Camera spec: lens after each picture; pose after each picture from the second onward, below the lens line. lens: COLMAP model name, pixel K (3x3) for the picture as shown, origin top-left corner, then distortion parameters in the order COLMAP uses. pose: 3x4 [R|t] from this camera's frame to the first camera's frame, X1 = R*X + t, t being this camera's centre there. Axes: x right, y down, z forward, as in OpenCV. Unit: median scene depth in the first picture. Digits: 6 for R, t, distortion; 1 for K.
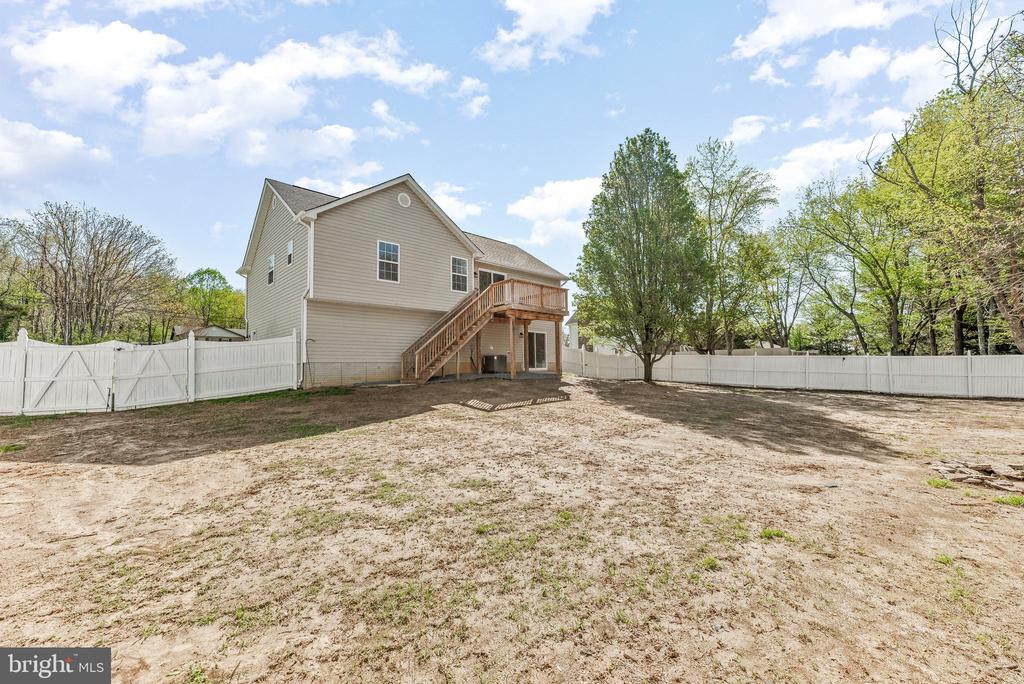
lens RADIAL K [[410.3, 0, 527.6], [0, 410.3, 347.7], [0, 0, 1]] dist [-0.000859, 0.000031]
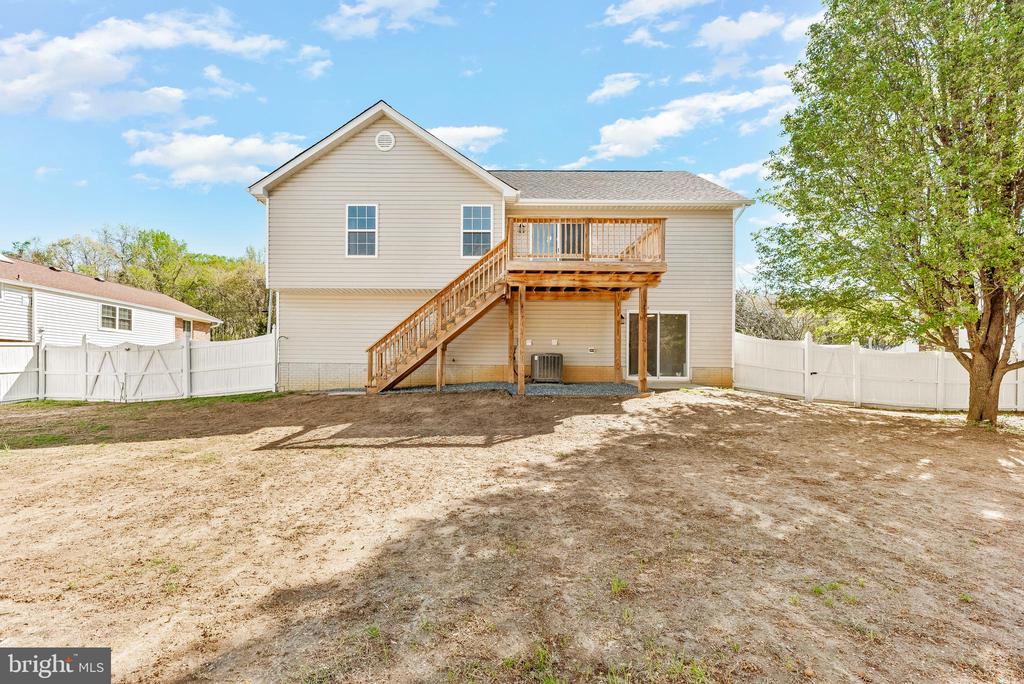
lens RADIAL K [[410.3, 0, 527.6], [0, 410.3, 347.7], [0, 0, 1]] dist [-0.000859, 0.000031]
pose [[0.697248, 0.001735, -0.716828, 0.411542], [0.017276, 0.999666, 0.019224, -0.002632], [0.716622, -0.025788, 0.696985, 0.677400]]
